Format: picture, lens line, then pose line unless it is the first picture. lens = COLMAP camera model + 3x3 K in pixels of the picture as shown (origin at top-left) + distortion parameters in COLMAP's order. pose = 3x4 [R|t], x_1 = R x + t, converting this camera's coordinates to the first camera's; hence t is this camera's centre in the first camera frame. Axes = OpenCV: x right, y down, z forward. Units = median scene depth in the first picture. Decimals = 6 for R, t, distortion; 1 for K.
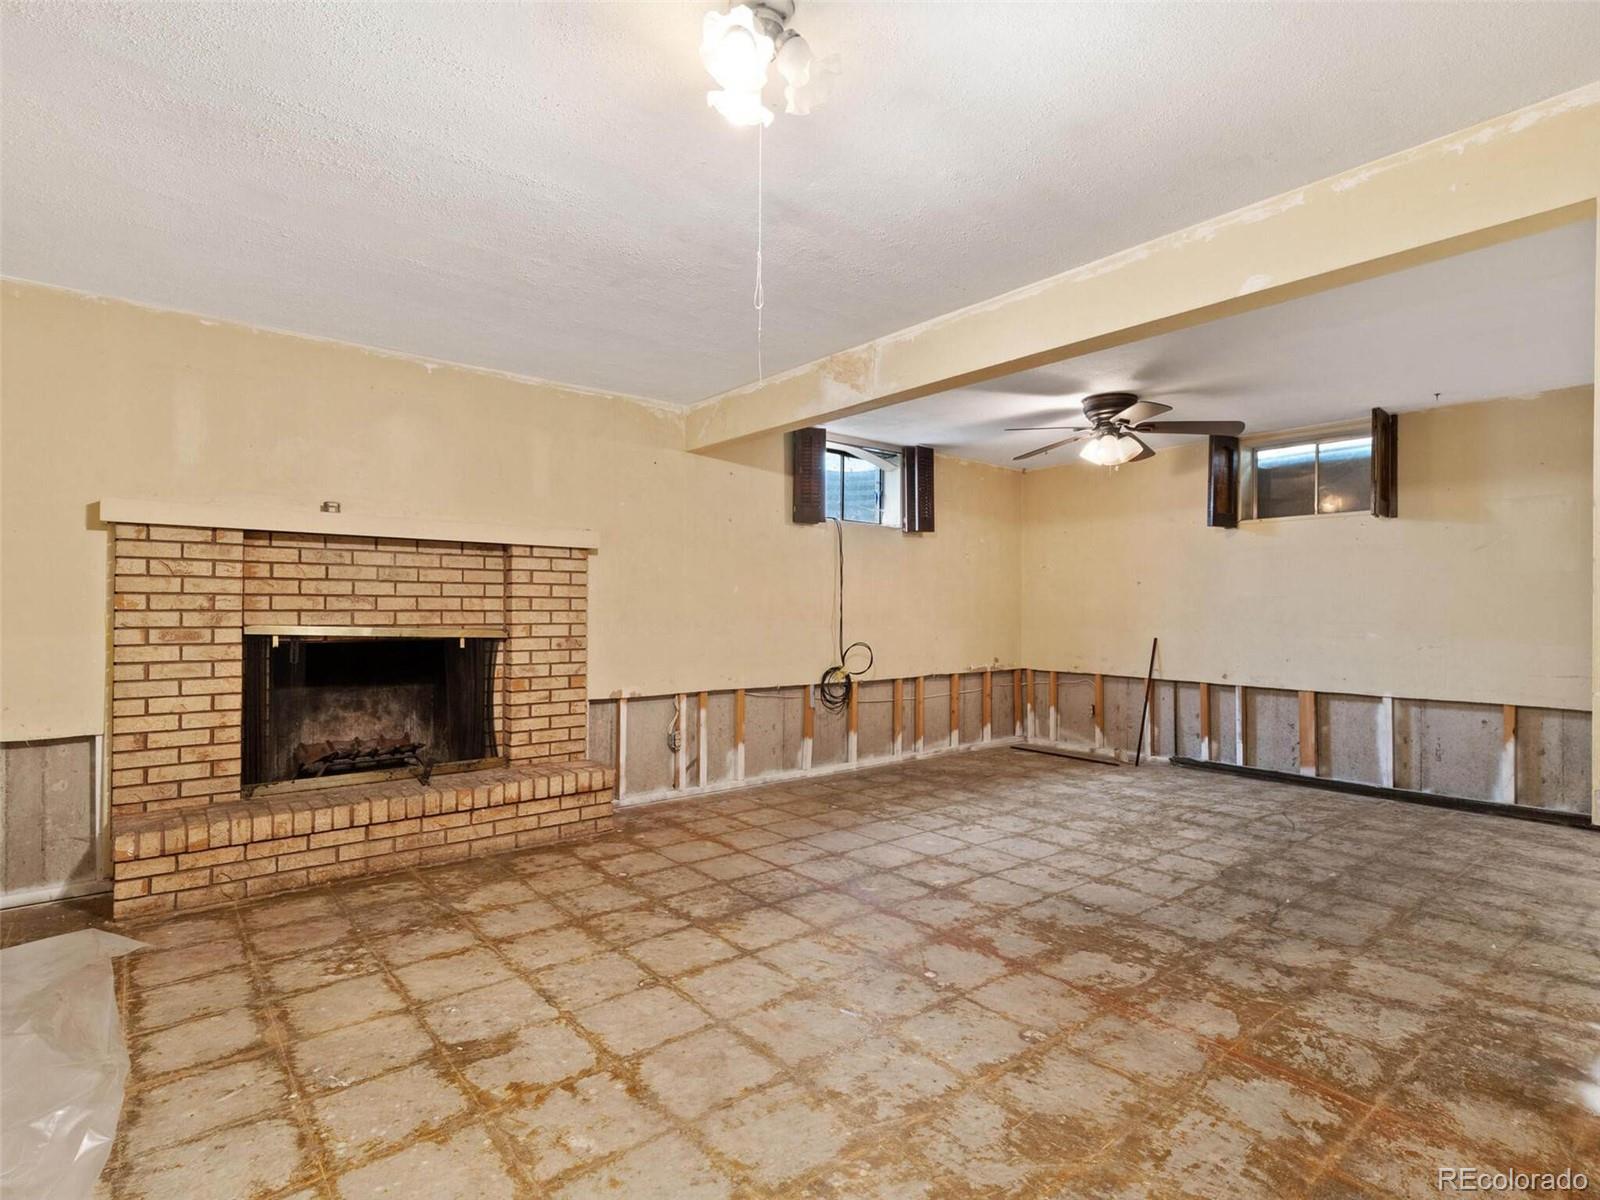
lens RADIAL K [[808.1, 0, 807.8], [0, 808.1, 603.6], [0, 0, 1]] dist [0.004609, 0.000395]
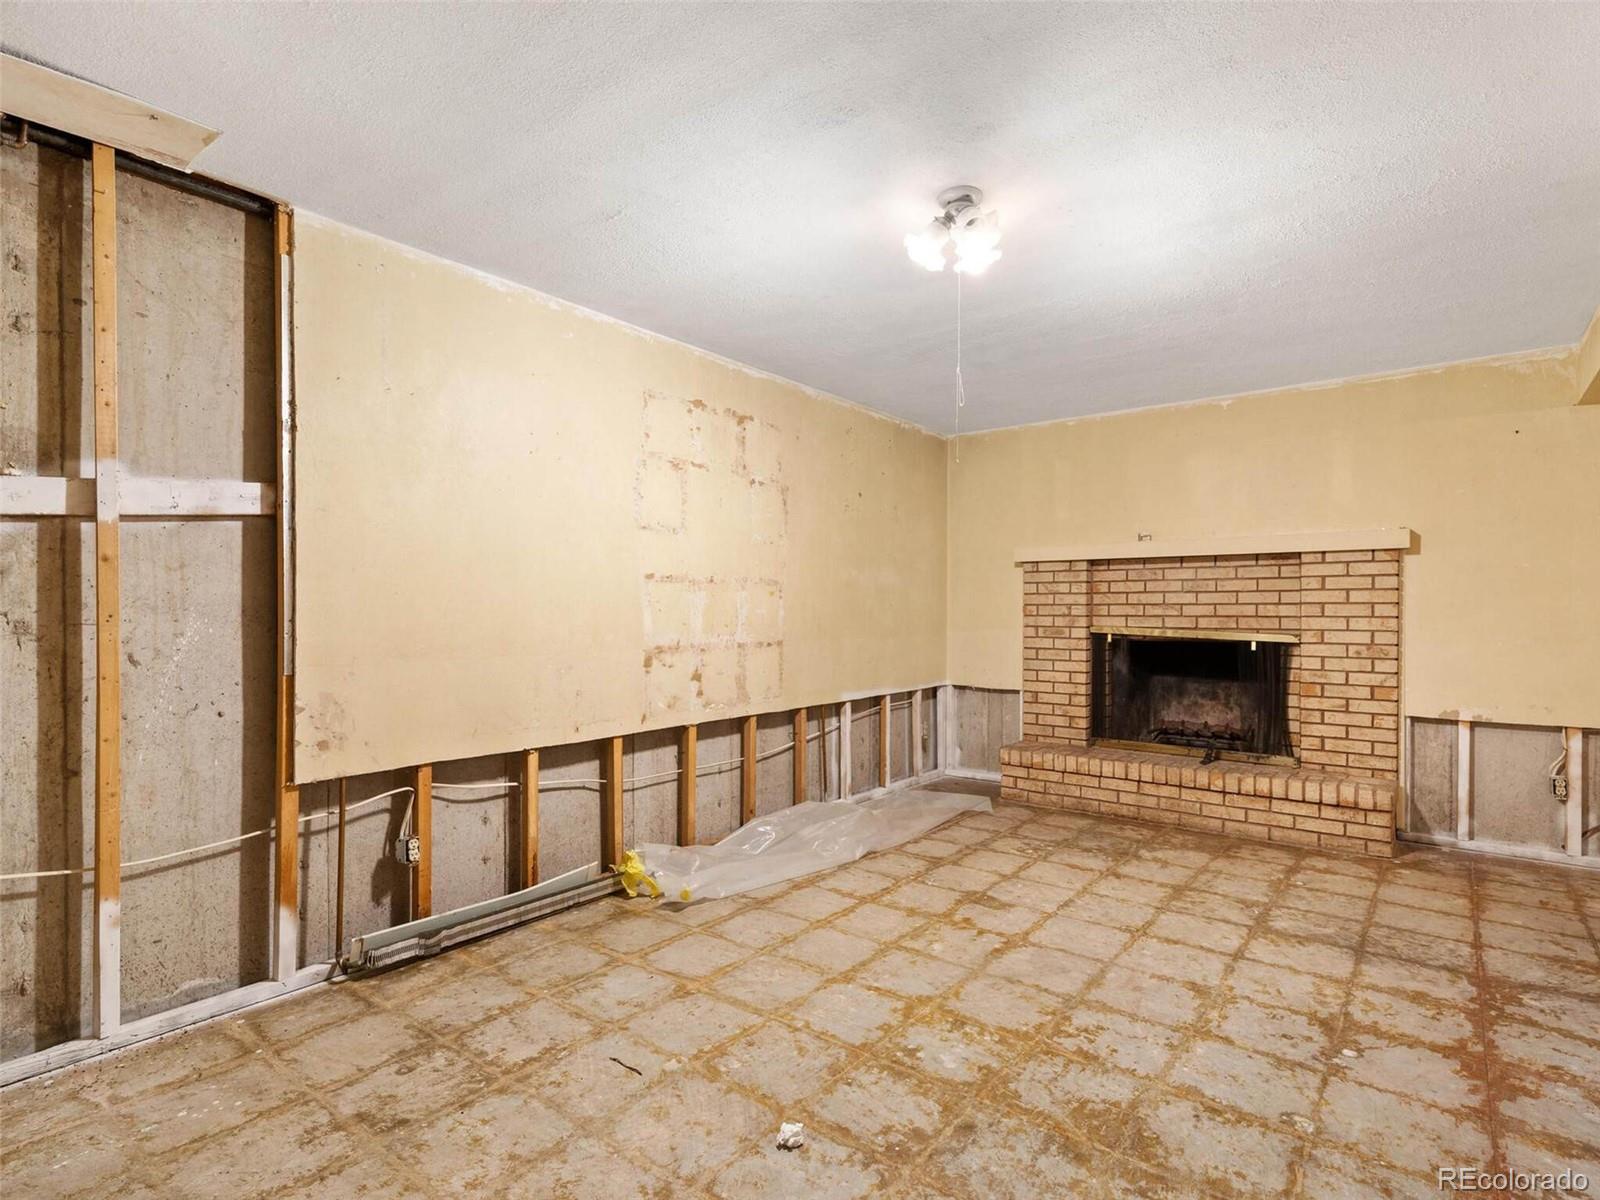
lens RADIAL K [[808.1, 0, 807.8], [0, 808.1, 603.6], [0, 0, 1]] dist [0.004609, 0.000395]
pose [[0.222783, -0.012852, -0.974783, 0.592281], [0.005159, 0.999915, -0.012004, 0.001603], [0.974854, -0.002355, 0.222830, 0.189272]]
